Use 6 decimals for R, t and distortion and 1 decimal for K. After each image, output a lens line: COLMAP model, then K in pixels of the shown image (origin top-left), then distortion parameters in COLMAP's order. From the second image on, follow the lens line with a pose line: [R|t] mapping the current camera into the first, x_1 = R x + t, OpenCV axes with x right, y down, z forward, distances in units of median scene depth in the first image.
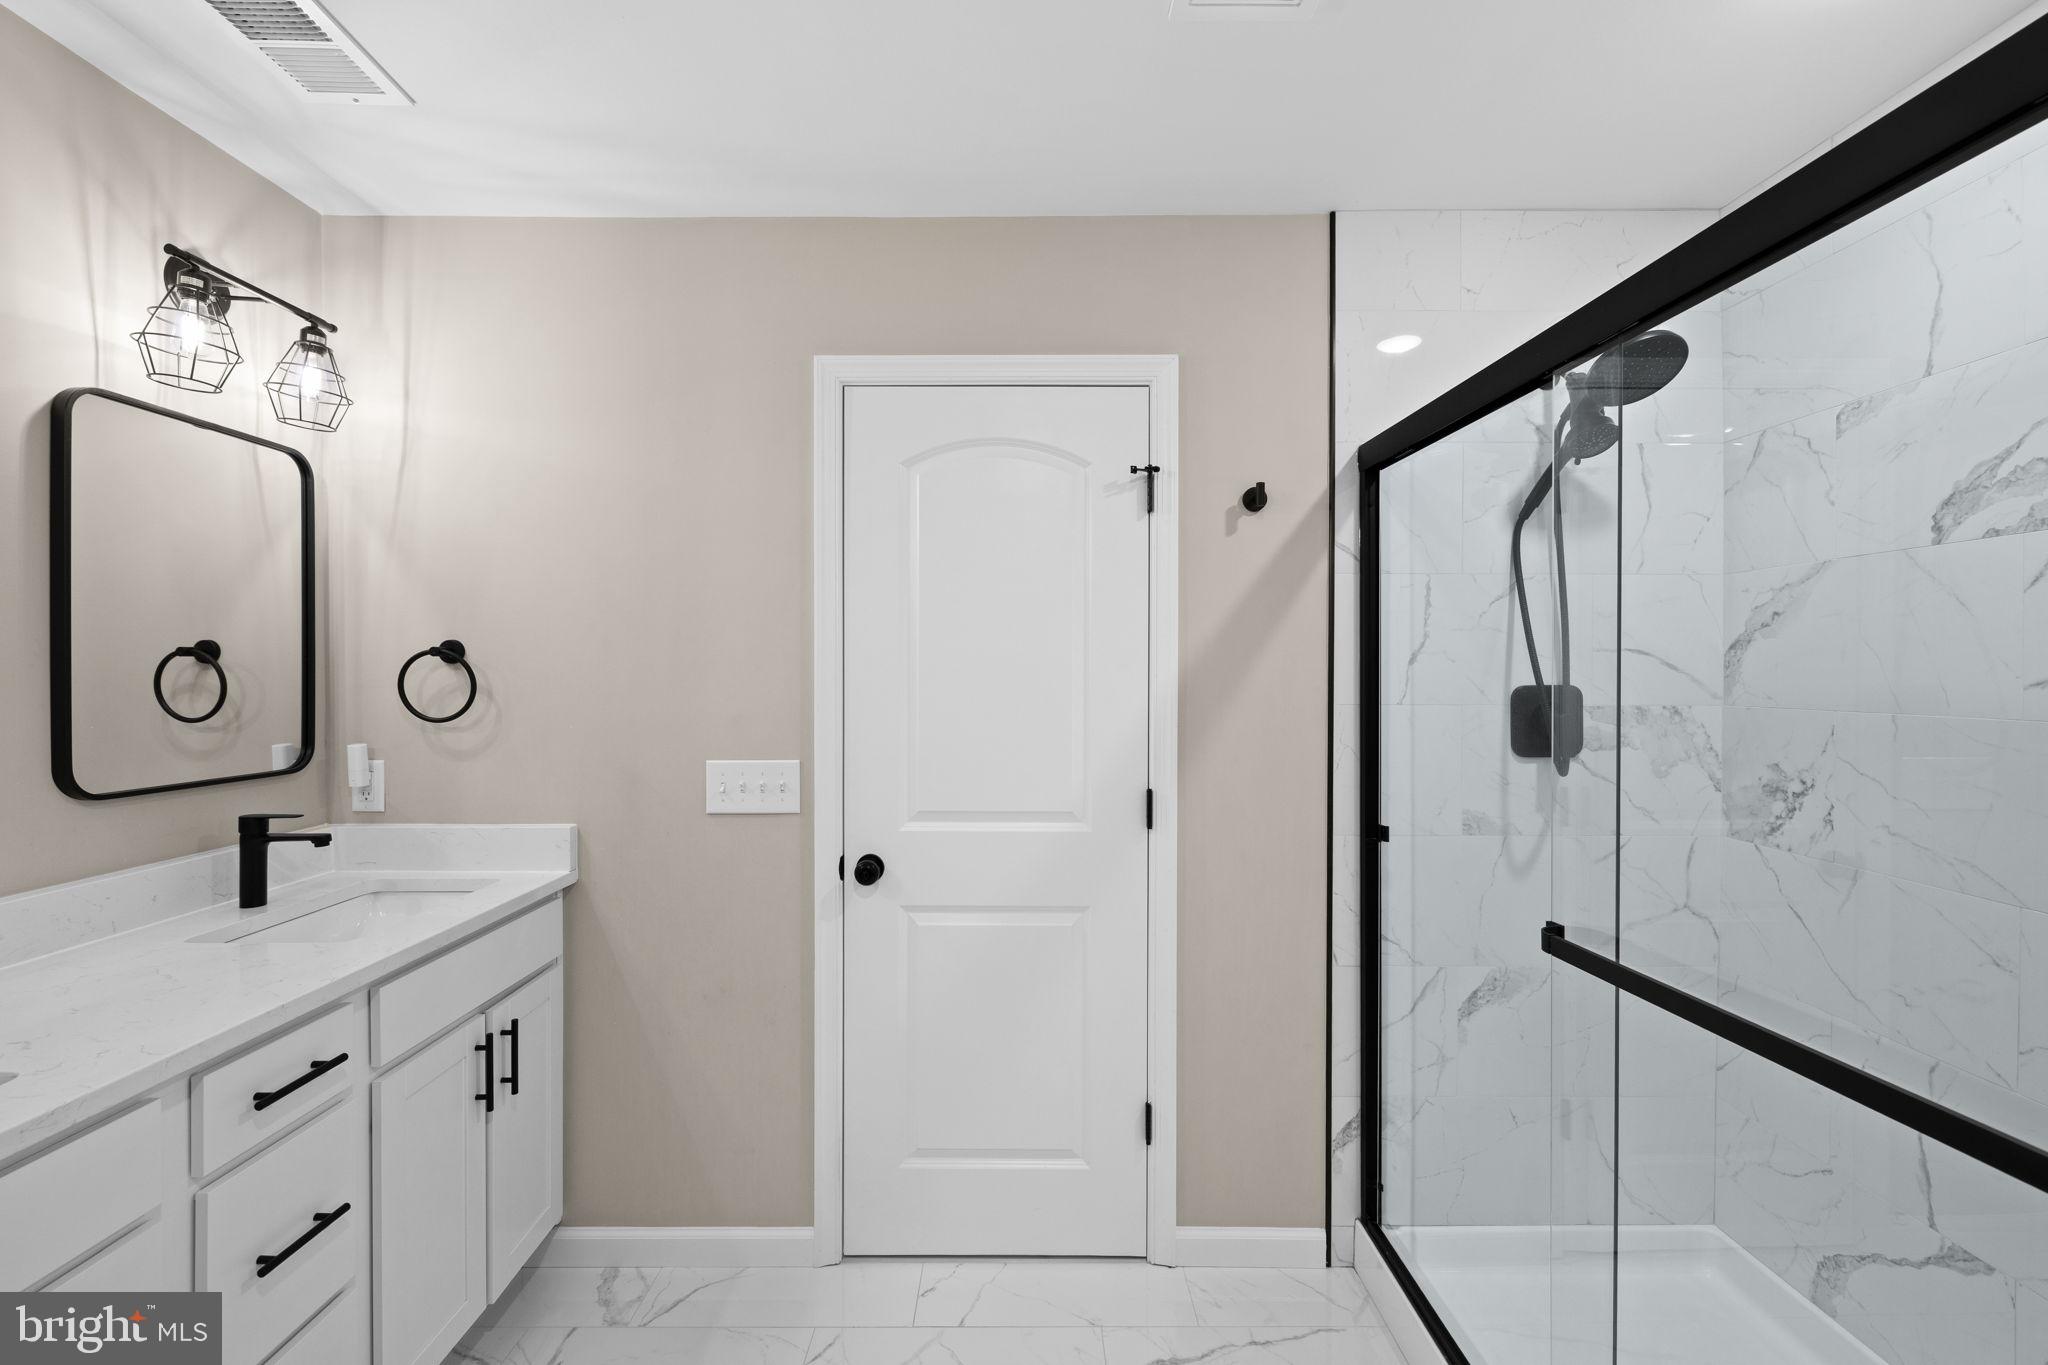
lens RADIAL K [[855.7, 0, 1022.7], [0, 855.7, 675.0], [0, 0, 1]] dist [0.000488, 0.000078]
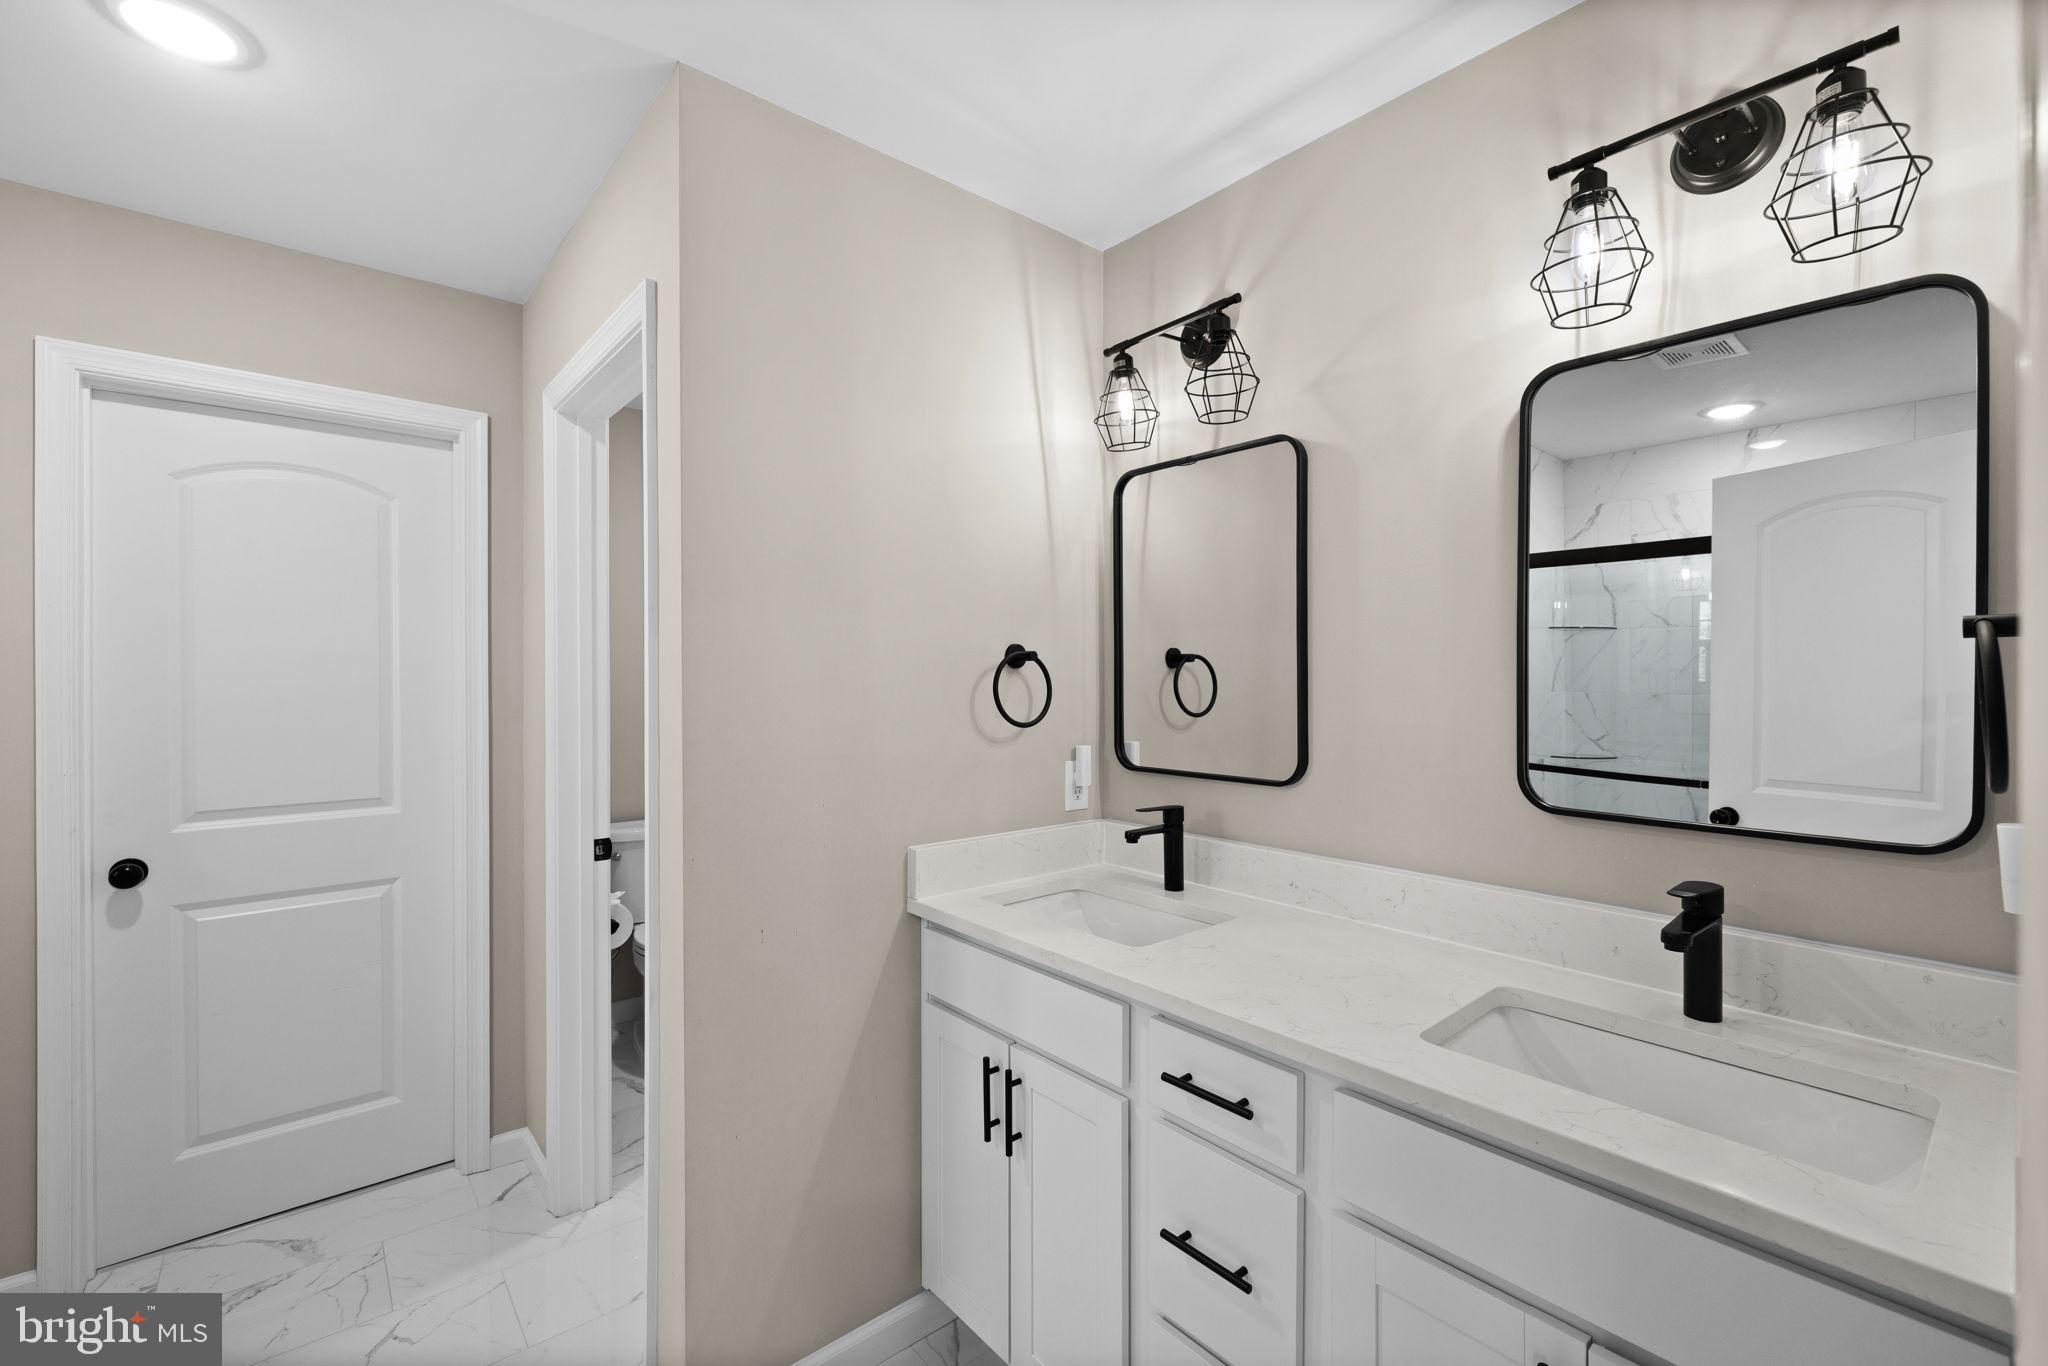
lens RADIAL K [[855.7, 0, 1022.7], [0, 855.7, 675.5], [0, 0, 1]] dist [0.000488, 0.000078]
pose [[-0.791042, -0.006123, -0.611732, -0.080473], [0.002057, 0.999918, -0.012668, 0.008629], [0.611759, -0.011279, -0.790964, 1.714287]]
